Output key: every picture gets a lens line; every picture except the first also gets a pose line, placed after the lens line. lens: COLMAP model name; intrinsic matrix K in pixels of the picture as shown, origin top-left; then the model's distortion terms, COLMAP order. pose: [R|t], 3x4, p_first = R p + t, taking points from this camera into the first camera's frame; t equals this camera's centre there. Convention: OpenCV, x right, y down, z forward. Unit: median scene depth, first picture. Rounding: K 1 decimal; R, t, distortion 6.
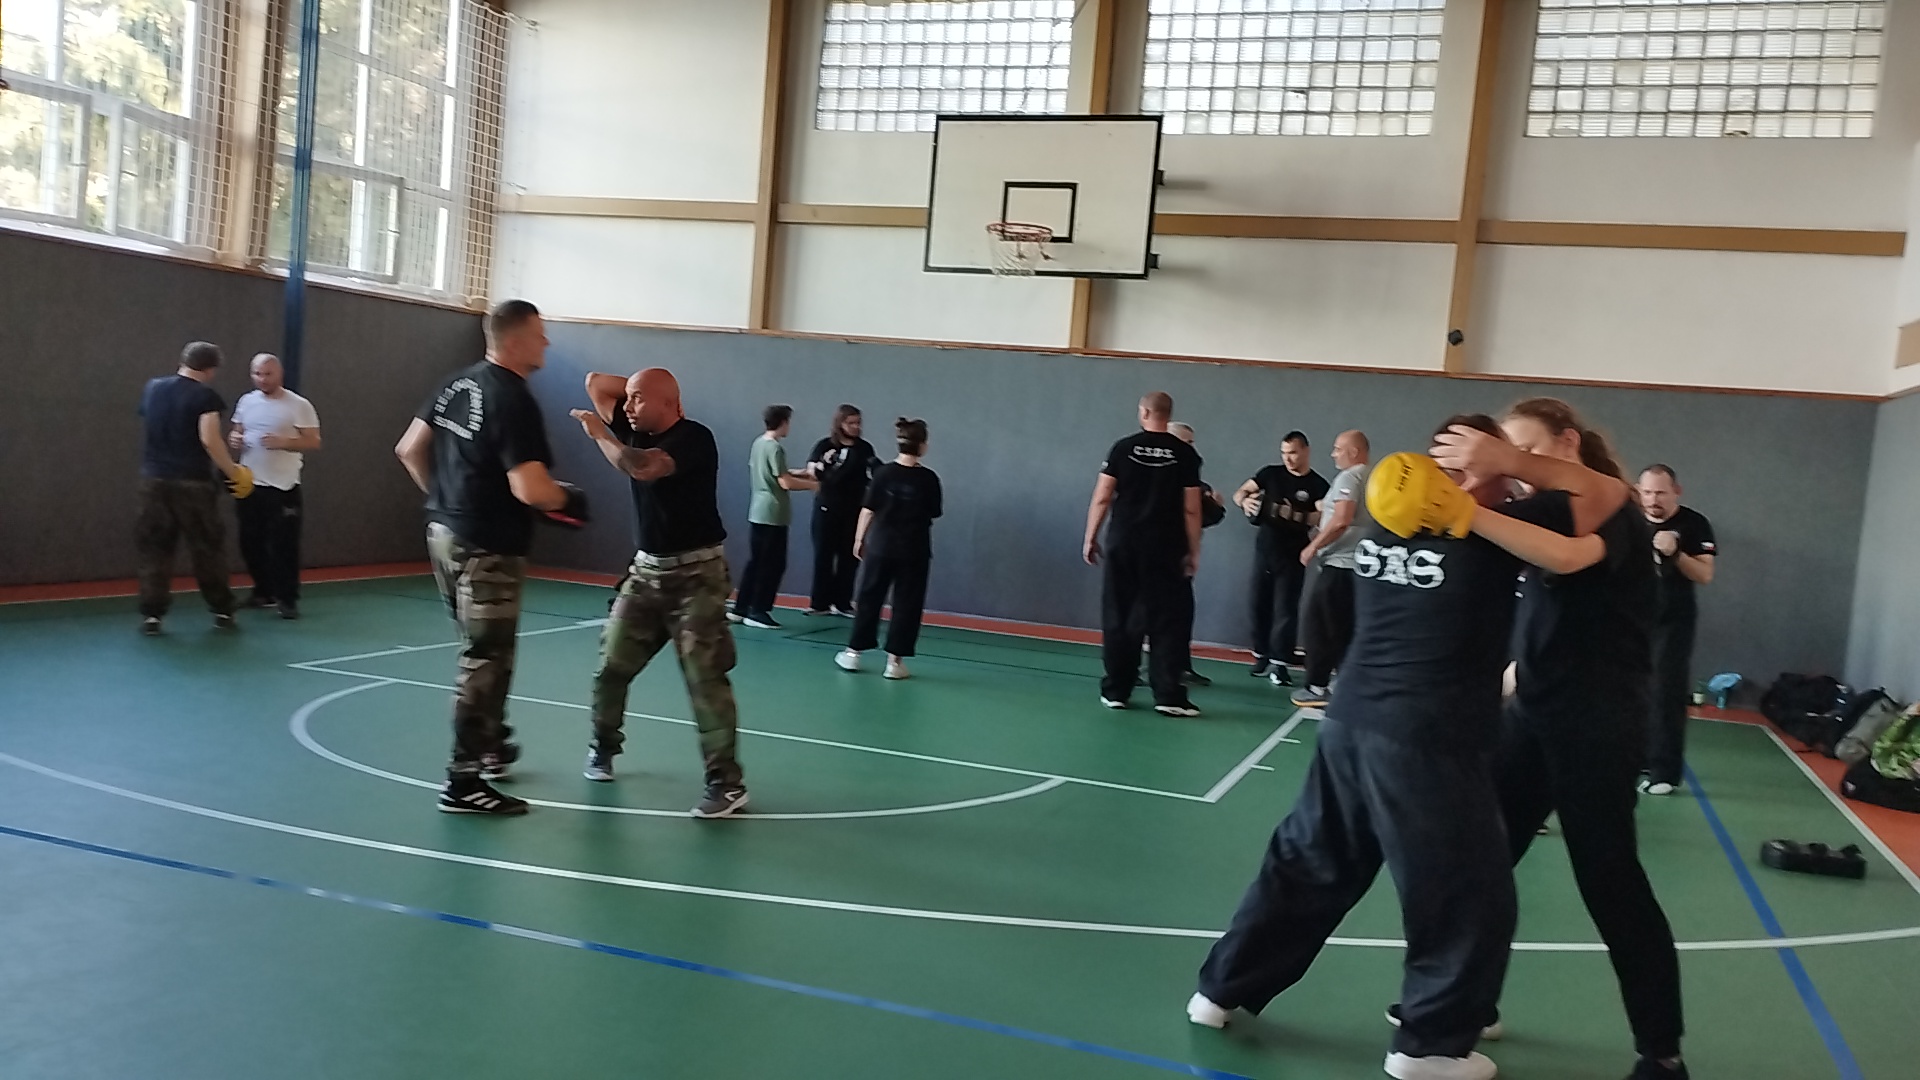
lens RADIAL K [[1576.6, 0, 966.0], [0, 1576.6, 550.8], [0, 0, 1]] dist [0.110700, -0.135219]
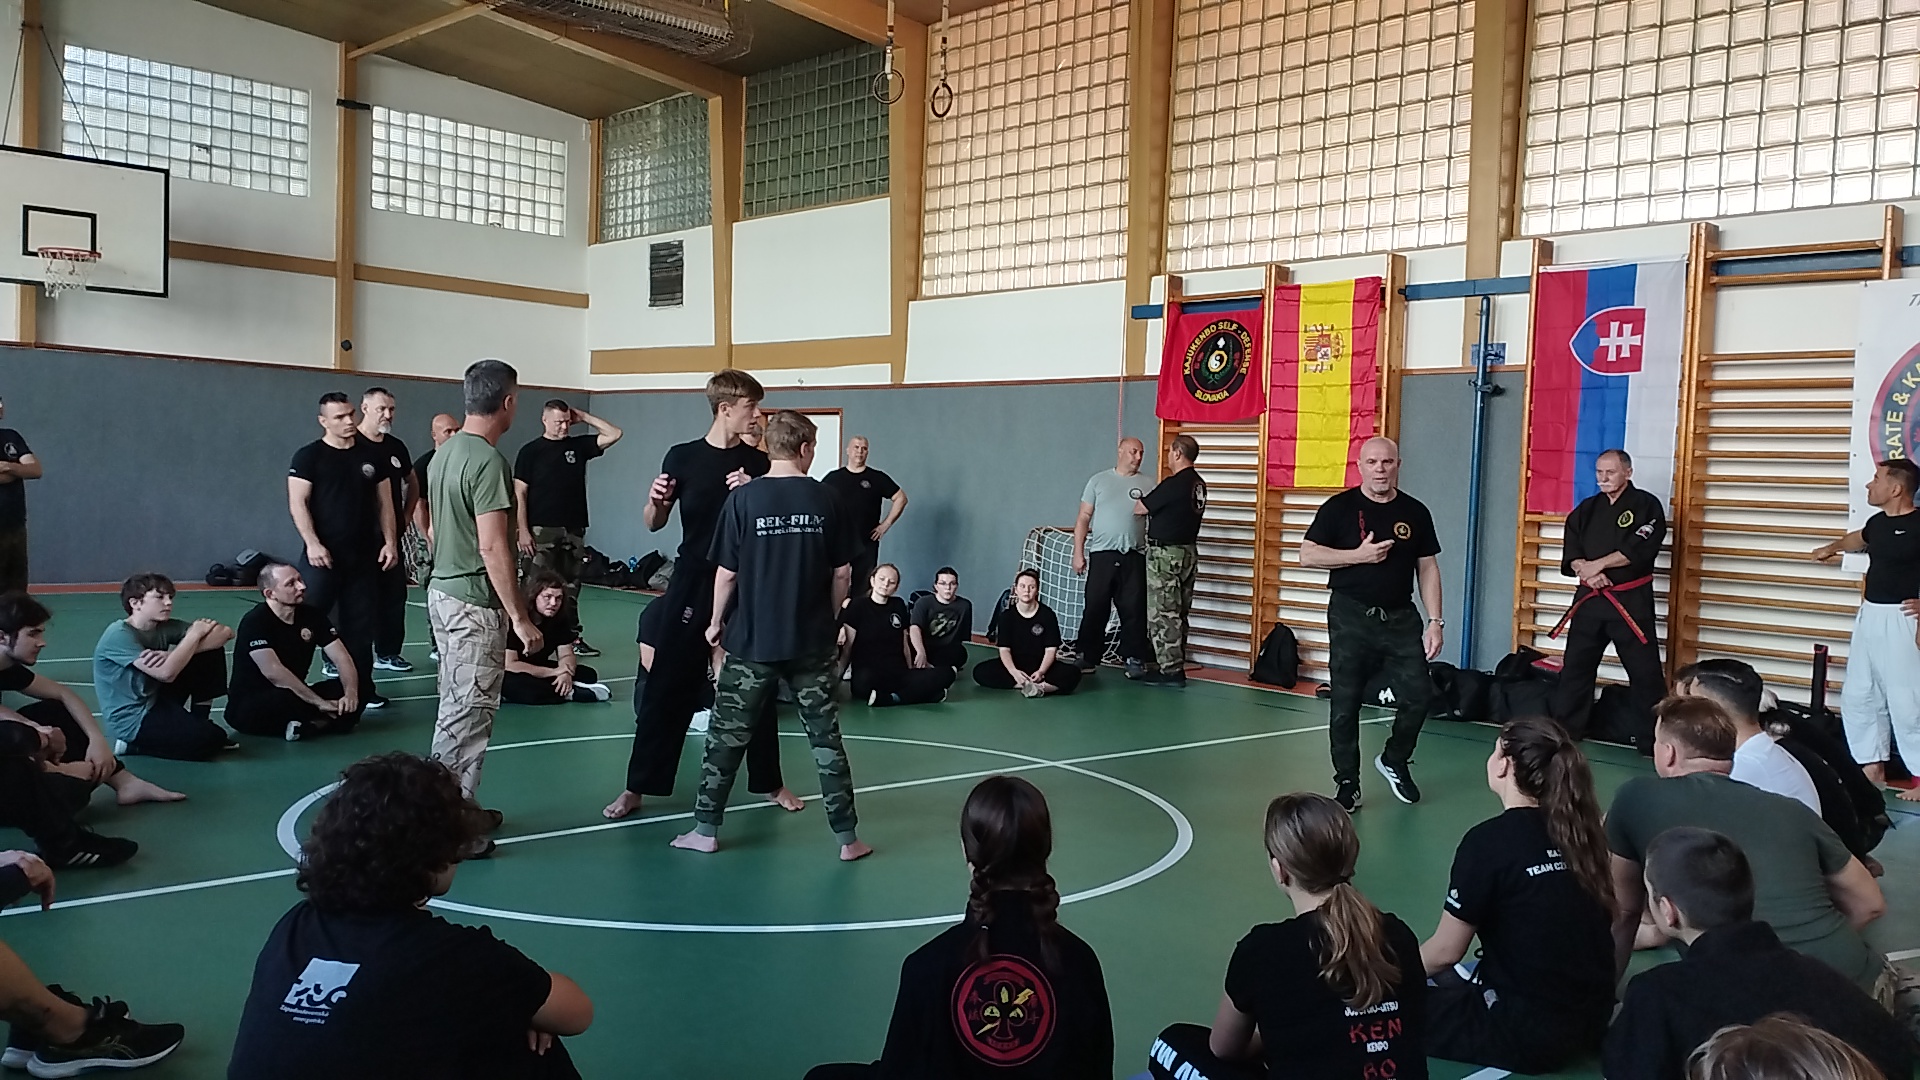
lens RADIAL K [[1576.6, 0, 975.3], [0, 1576.6, 539.5], [0, 0, 1]] dist [0.110700, -0.135219]
pose [[0.470772, -0.093258, 0.877312, -0.668605], [0.056470, 0.995544, 0.075524, -0.036240], [-0.880446, 0.013987, 0.473940, -0.159876]]
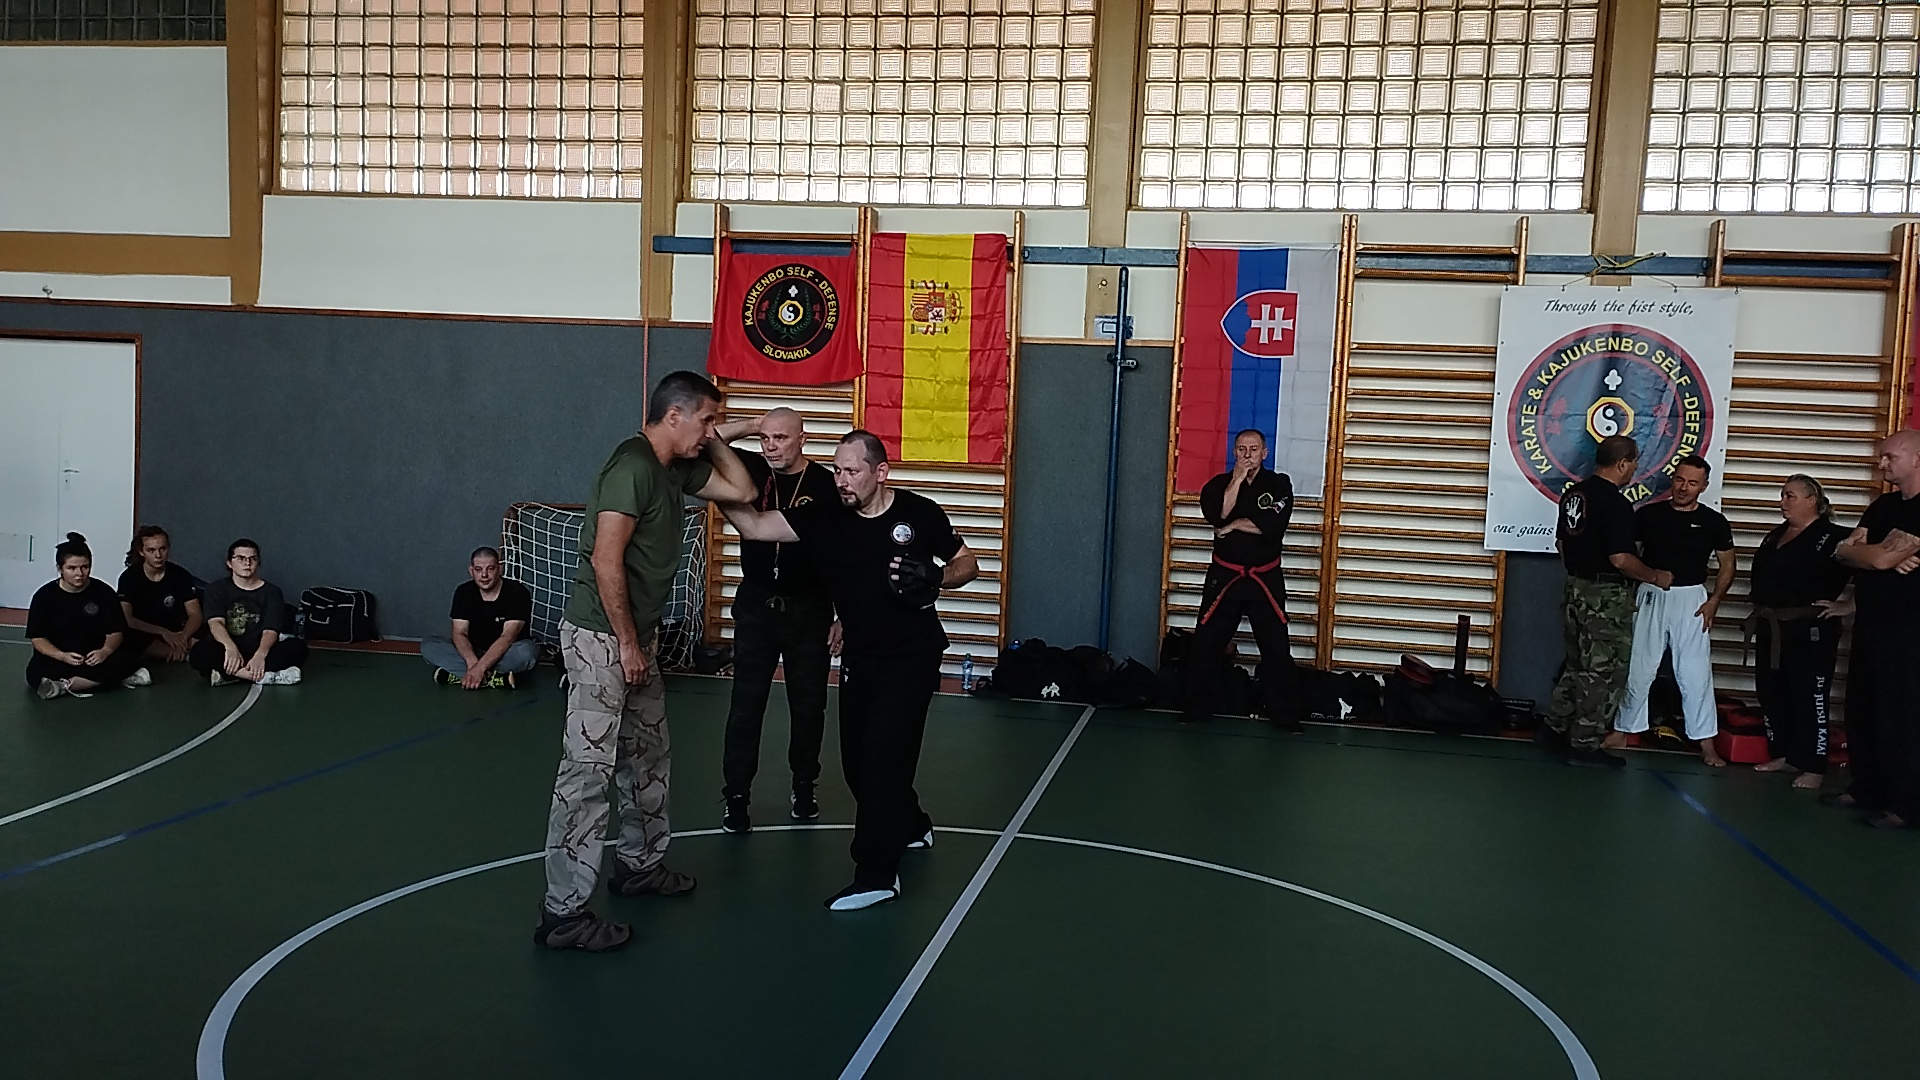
lens RADIAL K [[1576.6, 0, 960.1], [0, 1576.6, 542.4], [0, 0, 1]] dist [0.110700, -0.135219]
pose [[-0.153509, -0.137881, 0.978480, -0.586522], [0.005553, 0.990081, 0.140387, -0.059703], [-0.988132, 0.026984, -0.151220, 0.203394]]
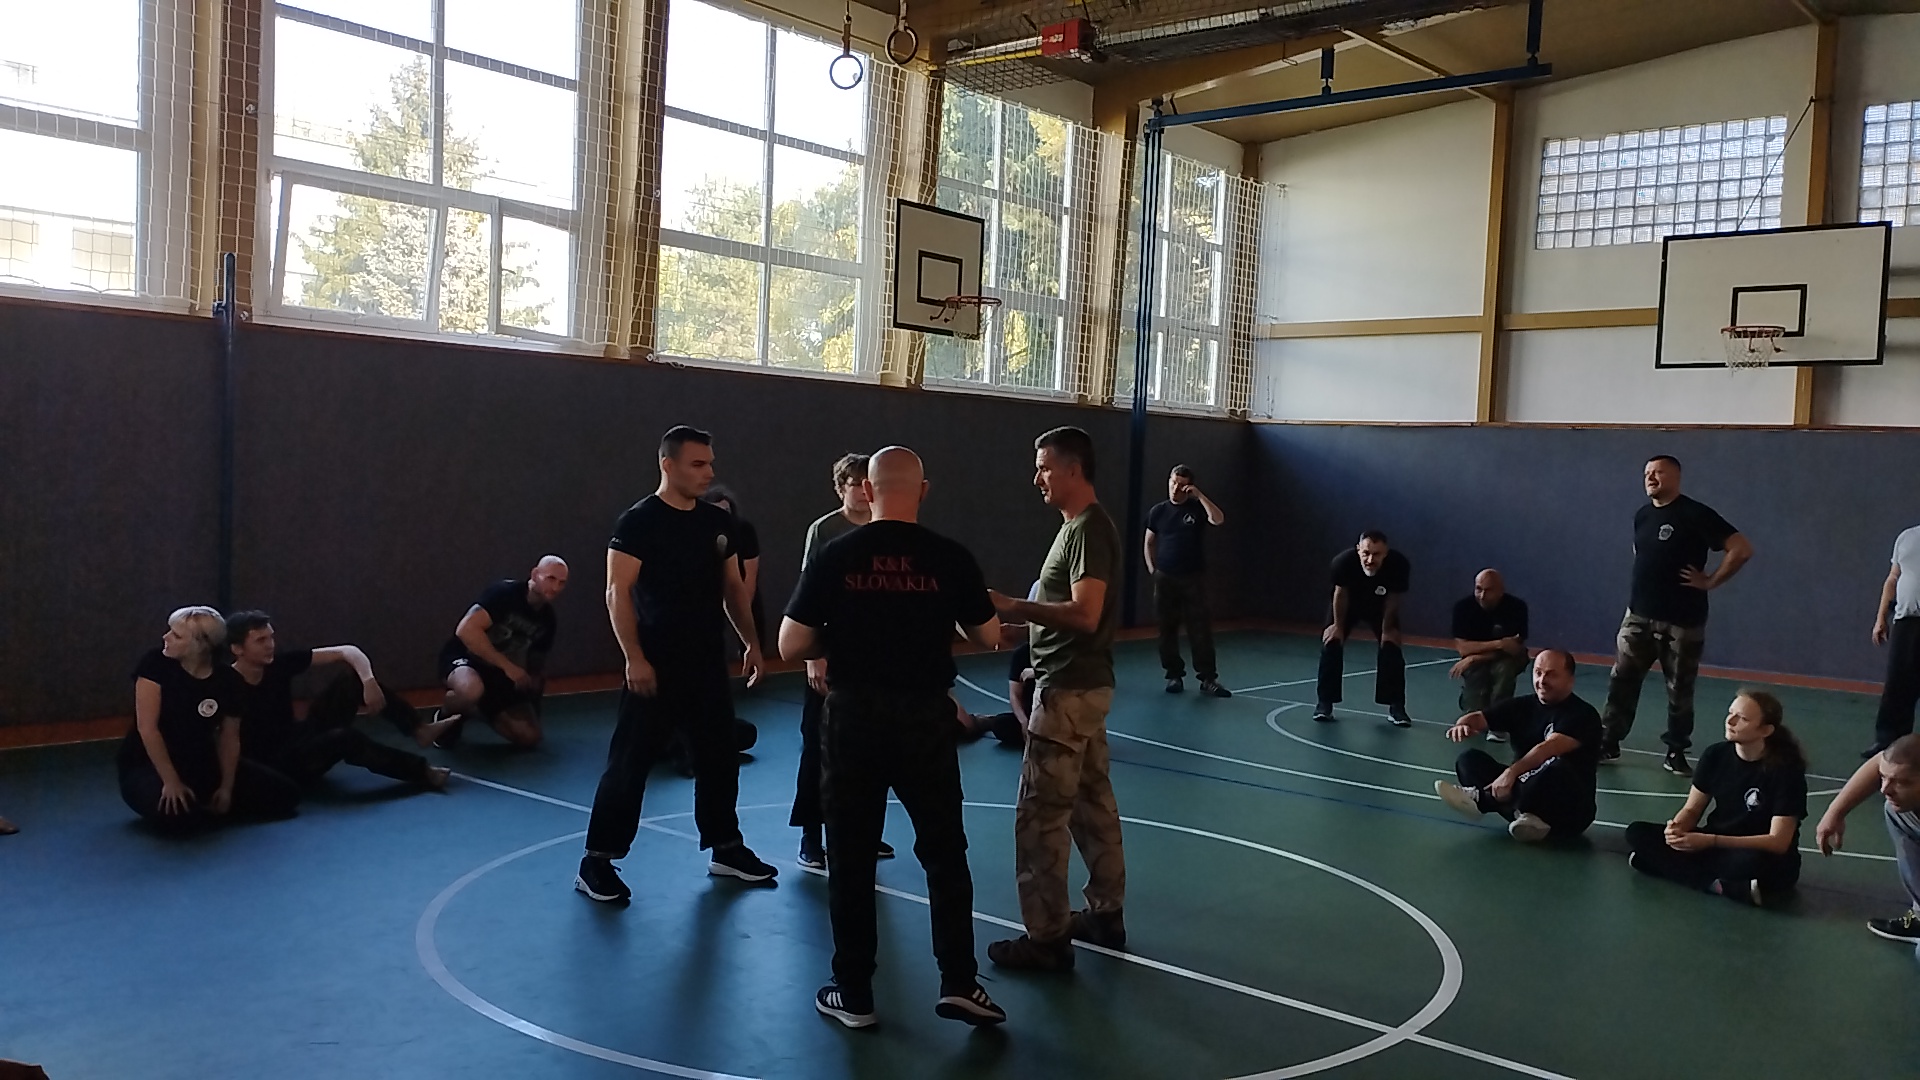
lens RADIAL K [[1576.6, 0, 972.1], [0, 1576.6, 539.5], [0, 0, 1]] dist [0.110700, -0.135219]
pose [[0.936339, -0.028944, -0.349901, -0.085989], [0.013026, 0.998774, -0.047762, -0.000808], [0.350854, 0.040163, 0.935568, -0.267564]]
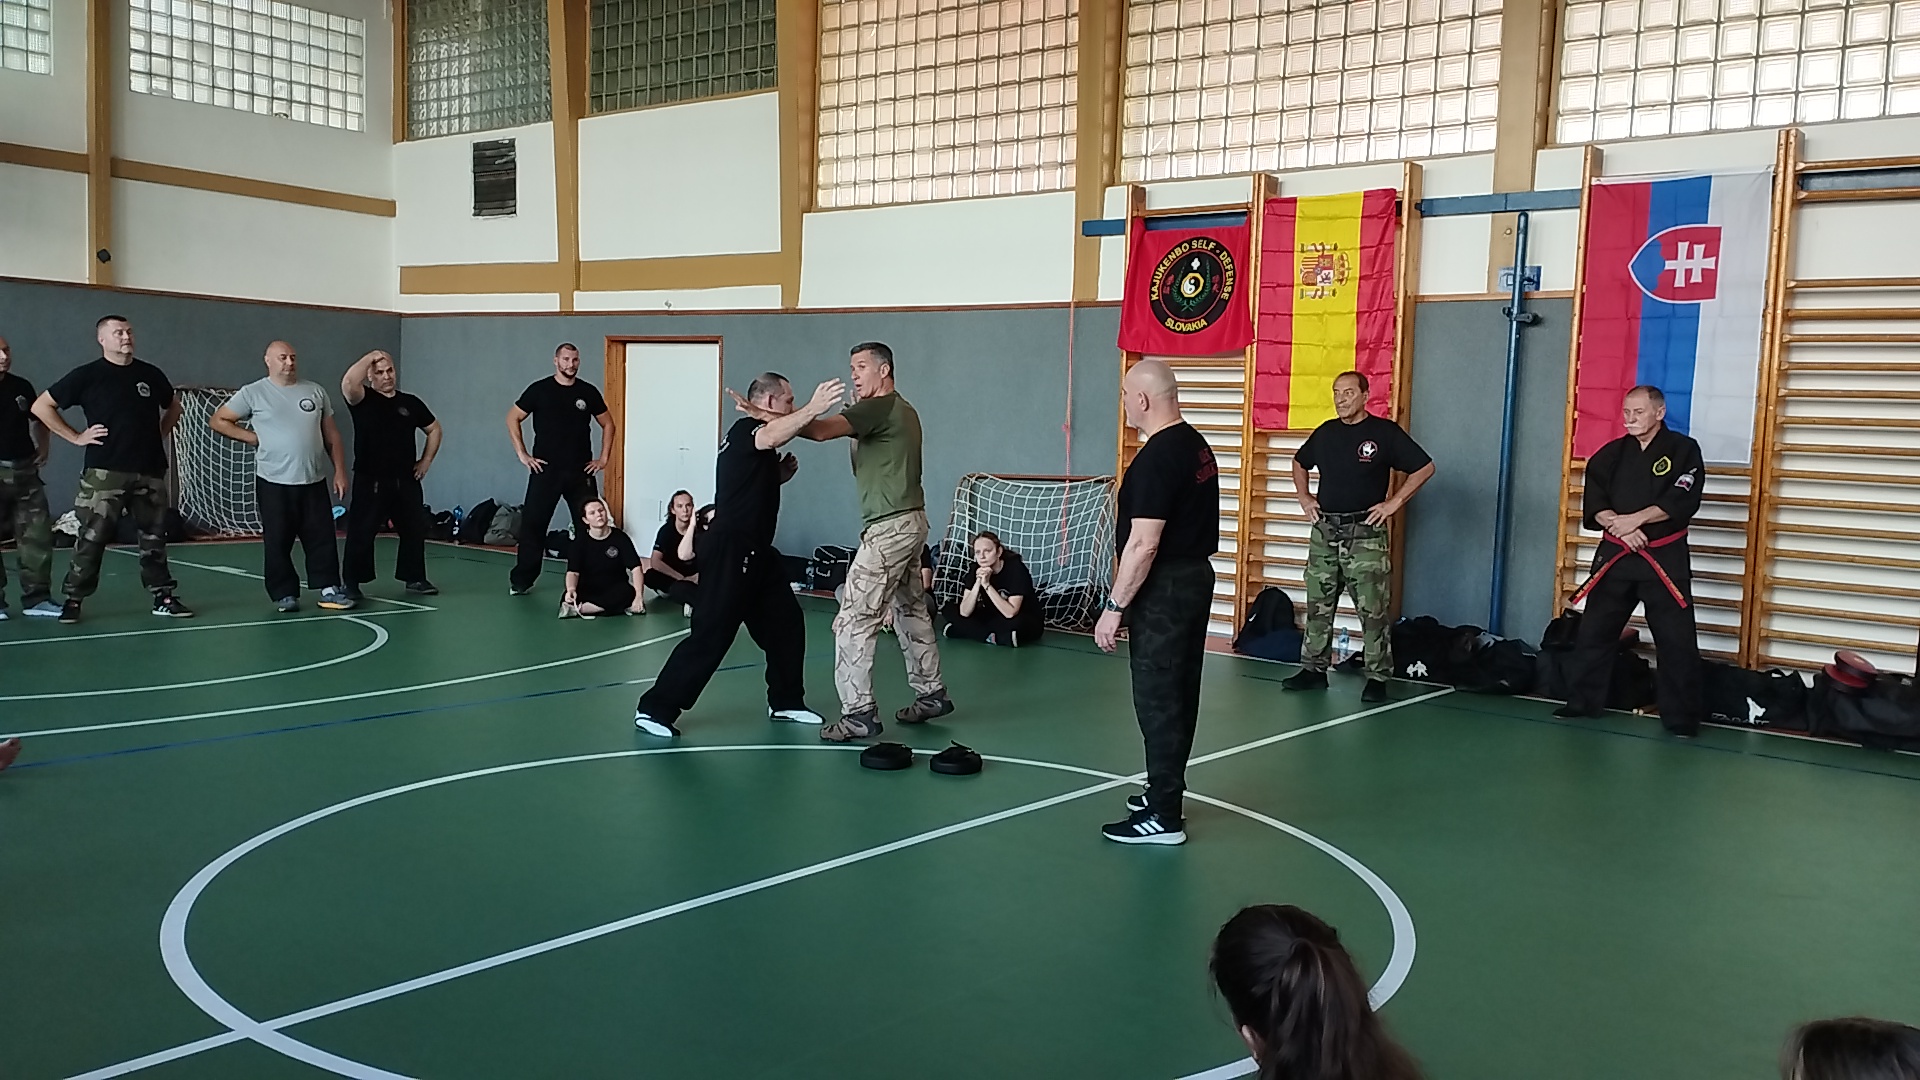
lens RADIAL K [[1600.0, 0, 963.1], [0, 1600.0, 534.6], [0, 0, 1]] dist [0.107393, -0.123663]
pose [[0.347196, -0.132243, 0.928421, -0.601131], [0.051470, 0.991202, 0.121938, -0.042000], [-0.936379, 0.005450, 0.350949, -0.021677]]
